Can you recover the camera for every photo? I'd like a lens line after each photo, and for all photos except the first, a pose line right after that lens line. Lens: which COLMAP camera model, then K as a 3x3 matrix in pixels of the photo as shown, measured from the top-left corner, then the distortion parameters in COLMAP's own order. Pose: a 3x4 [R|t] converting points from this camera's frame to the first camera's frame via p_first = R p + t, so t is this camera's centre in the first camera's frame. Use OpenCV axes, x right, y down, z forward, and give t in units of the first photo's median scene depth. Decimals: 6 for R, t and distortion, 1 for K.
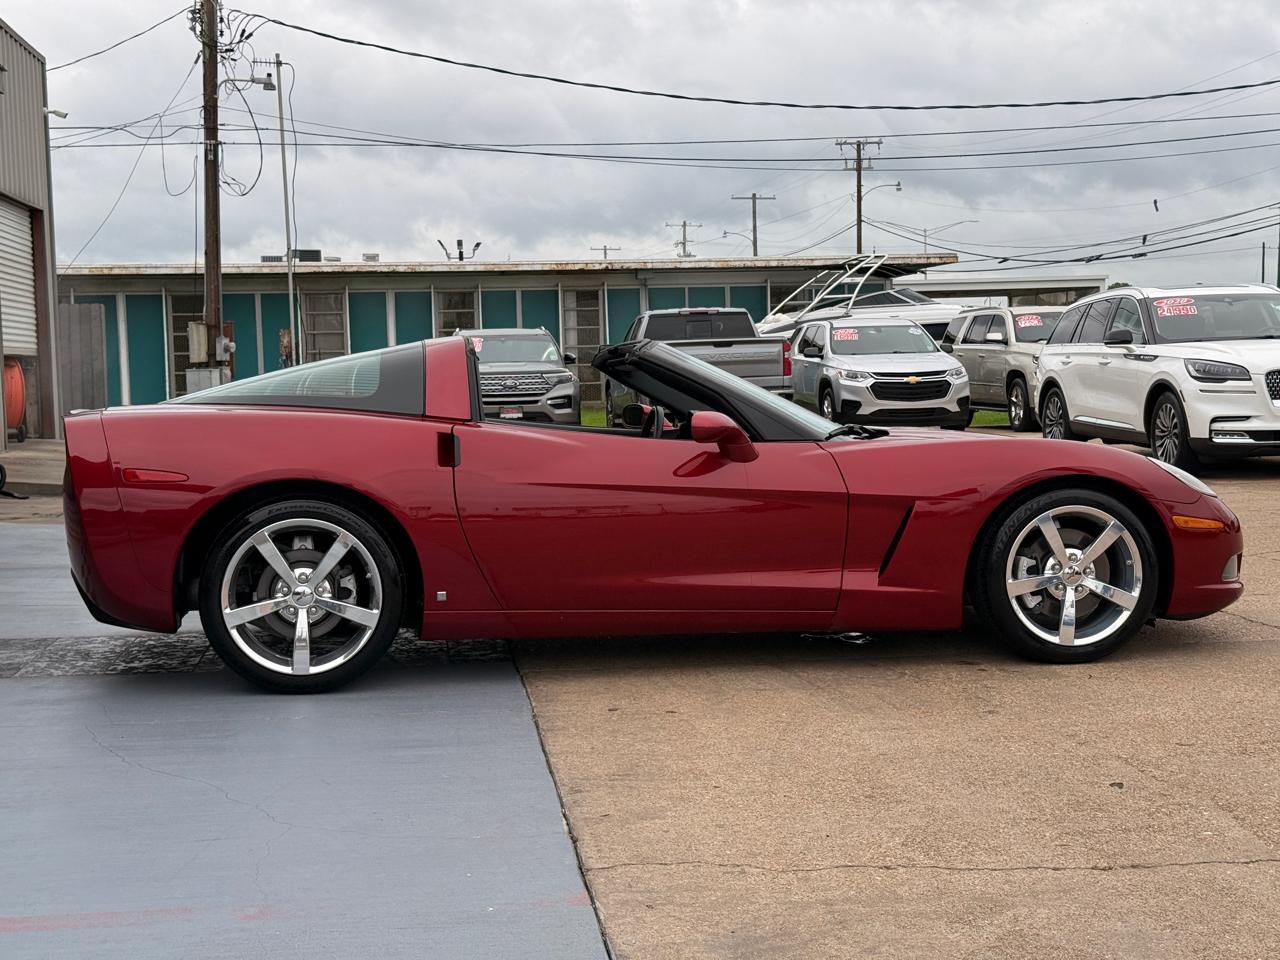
lens RADIAL K [[1769.3, 0, 646.0], [0, 1769.3, 477.0], [0, 0, 1]] dist [0.195560, -0.407350]
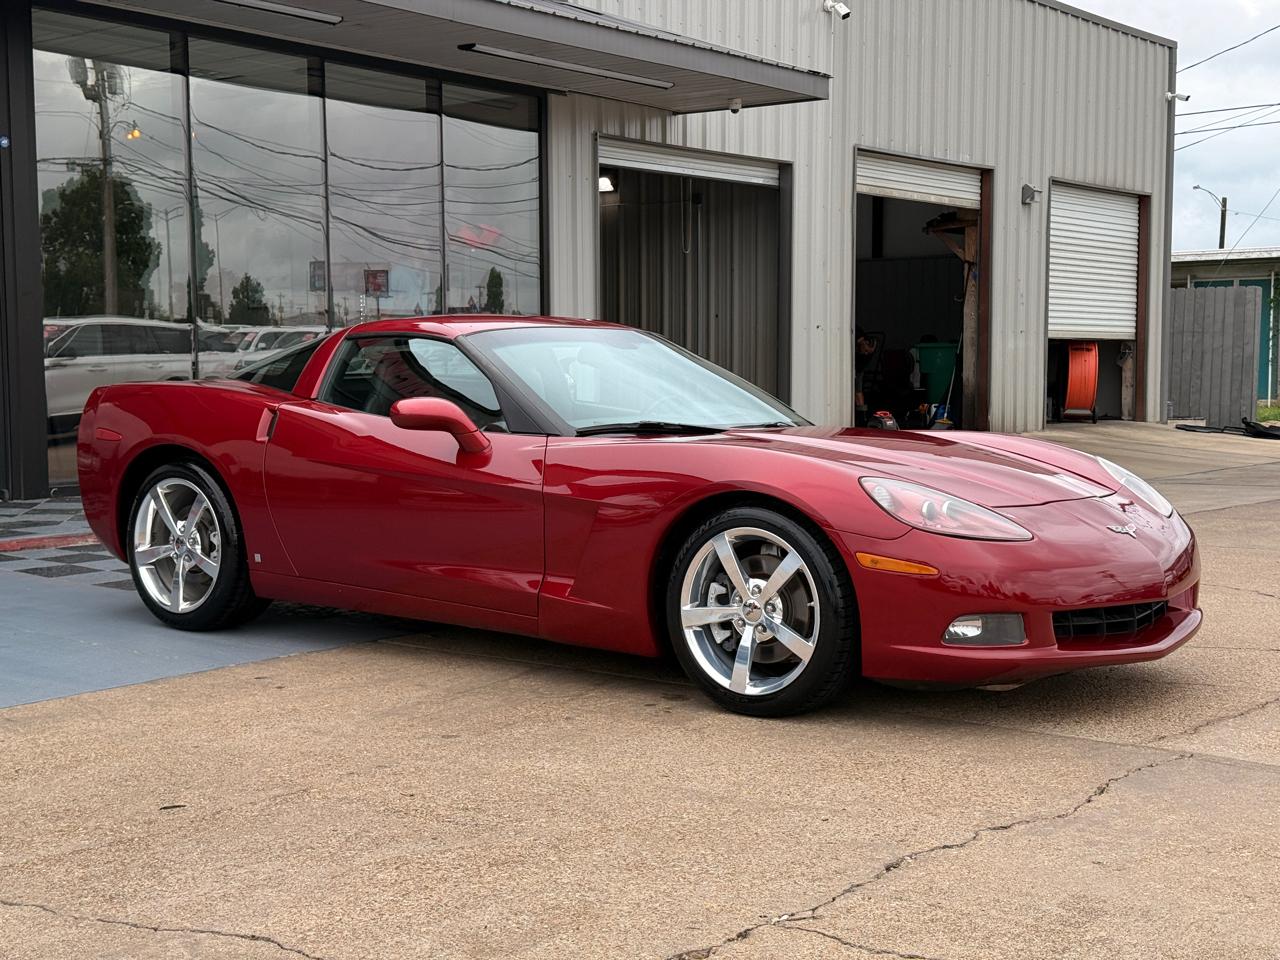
lens RADIAL K [[1769.3, 0, 646.0], [0, 1769.3, 477.0], [0, 0, 1]] dist [0.195560, -0.407350]
pose [[0.693330, 0.065315, -0.717655, 0.203734], [-0.058446, 0.997700, 0.034337, -0.008499], [0.718247, 0.018137, 0.695552, 0.098181]]
